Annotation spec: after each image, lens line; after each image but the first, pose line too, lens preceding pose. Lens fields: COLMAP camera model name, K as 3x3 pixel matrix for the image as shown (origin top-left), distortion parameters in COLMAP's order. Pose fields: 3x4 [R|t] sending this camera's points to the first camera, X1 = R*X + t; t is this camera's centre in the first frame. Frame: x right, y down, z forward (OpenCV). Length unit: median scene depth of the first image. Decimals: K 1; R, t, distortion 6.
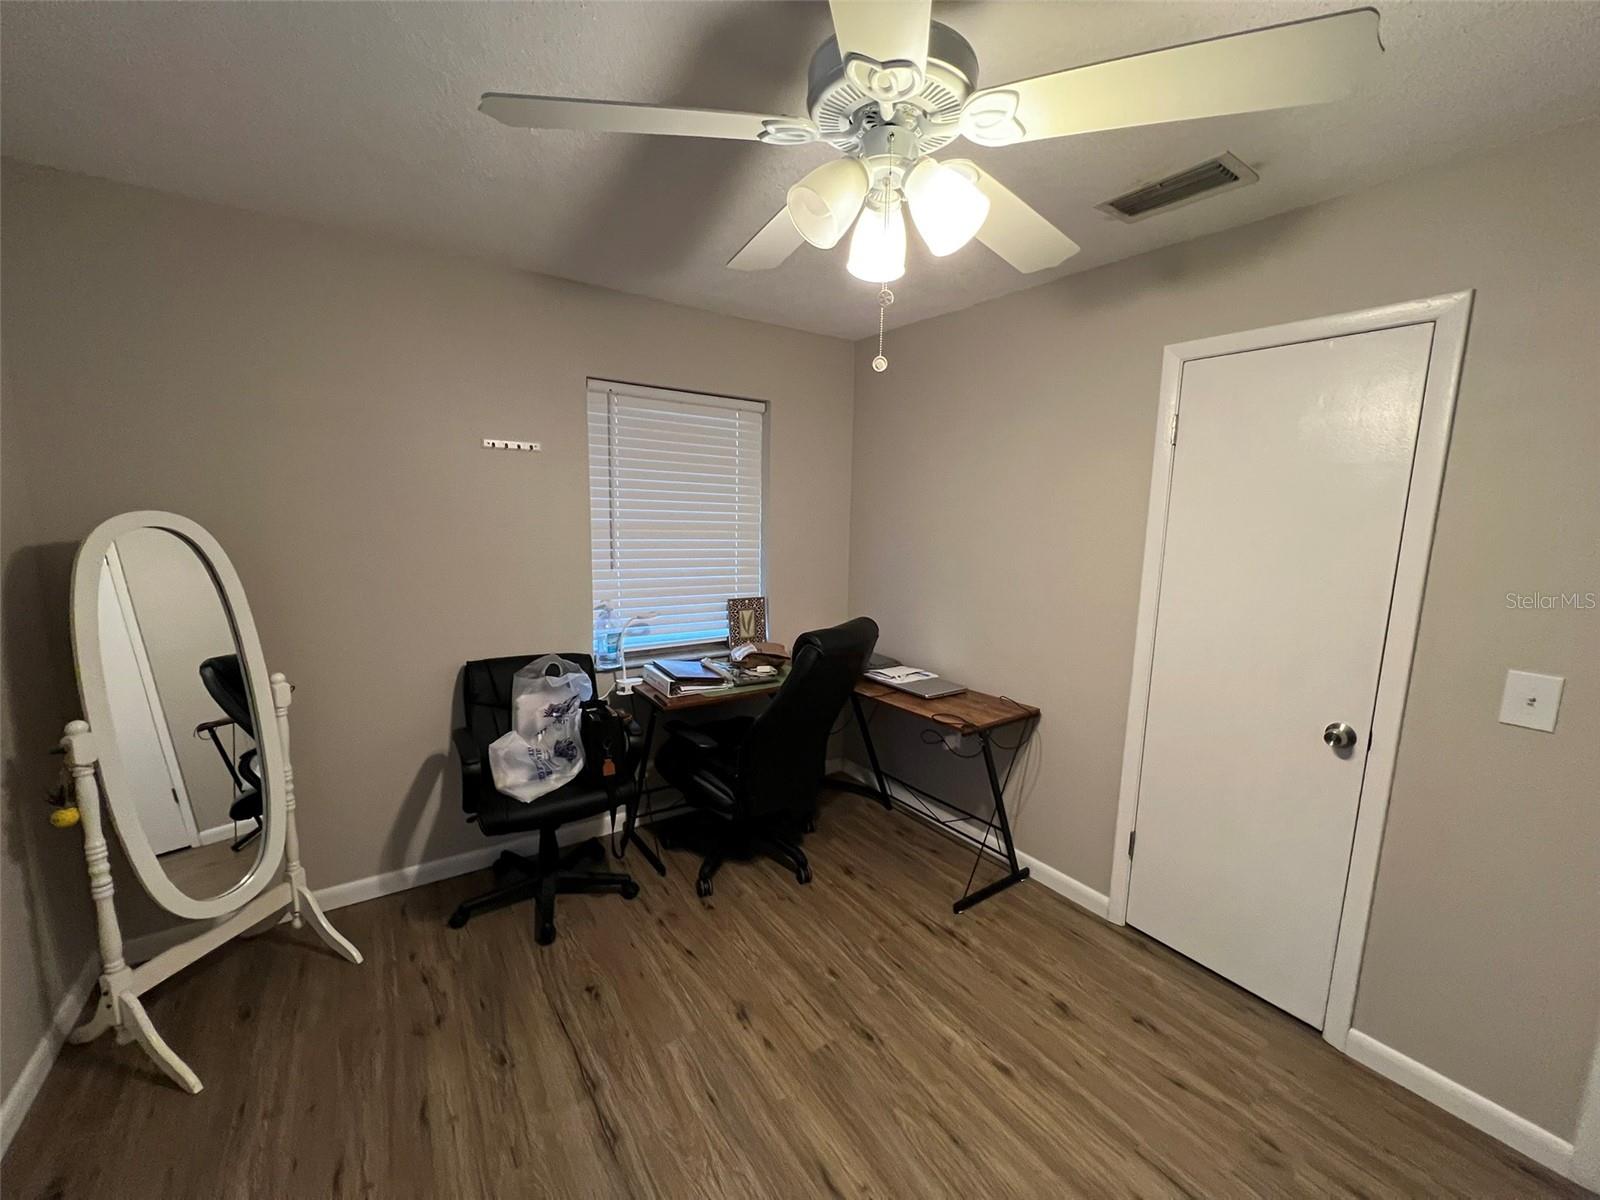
lens RADIAL K [[638.5, 0, 803.4], [0, 638.5, 600.5], [0, 0, 1]] dist [-0.002305, 0.000547]
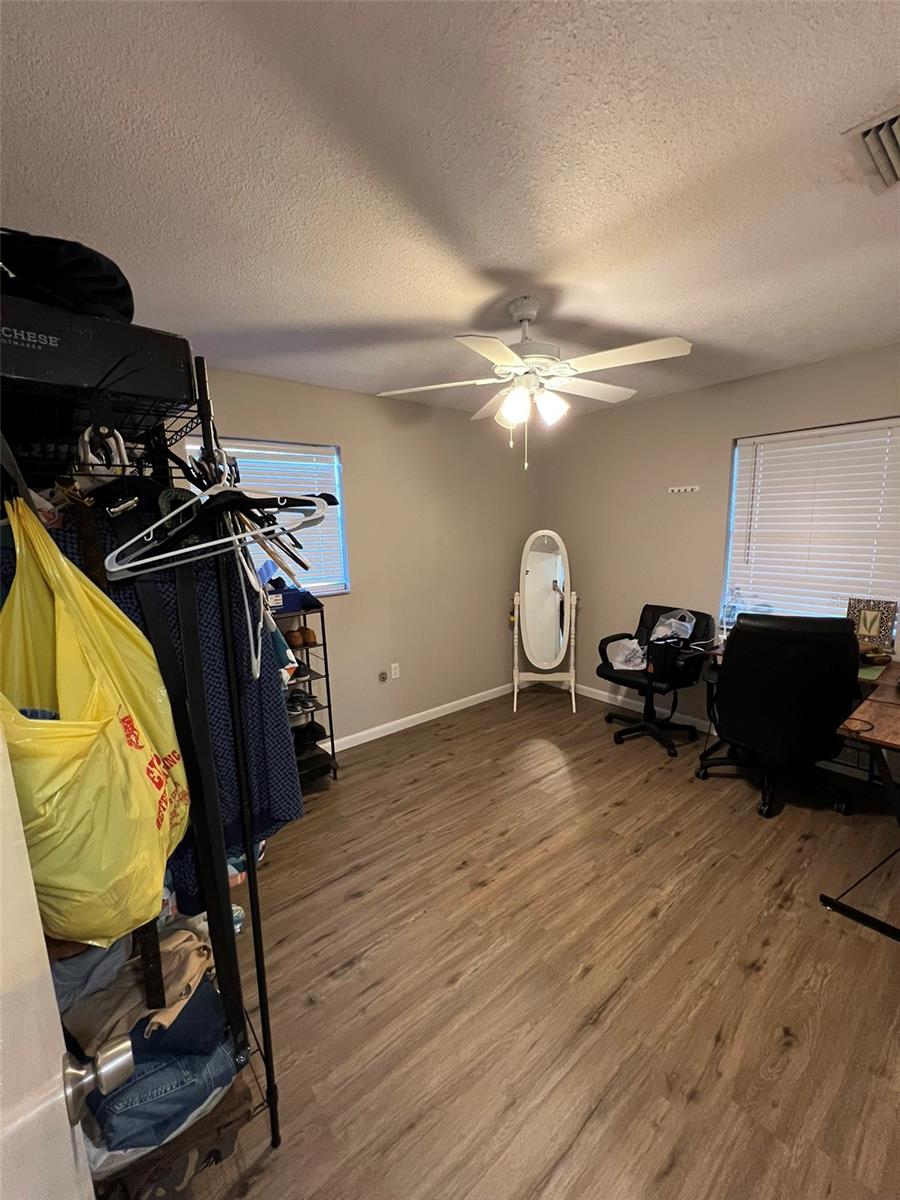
lens RADIAL K [[478.9, 0, 450.5], [0, 478.9, 602.9], [0, 0, 1]] dist [-0.002305, 0.000547]
pose [[0.075432, 0.134671, -0.988015, 0.964531], [-0.118627, 0.985013, 0.125205, -0.022478], [0.990070, 0.107761, 0.090277, 0.293631]]
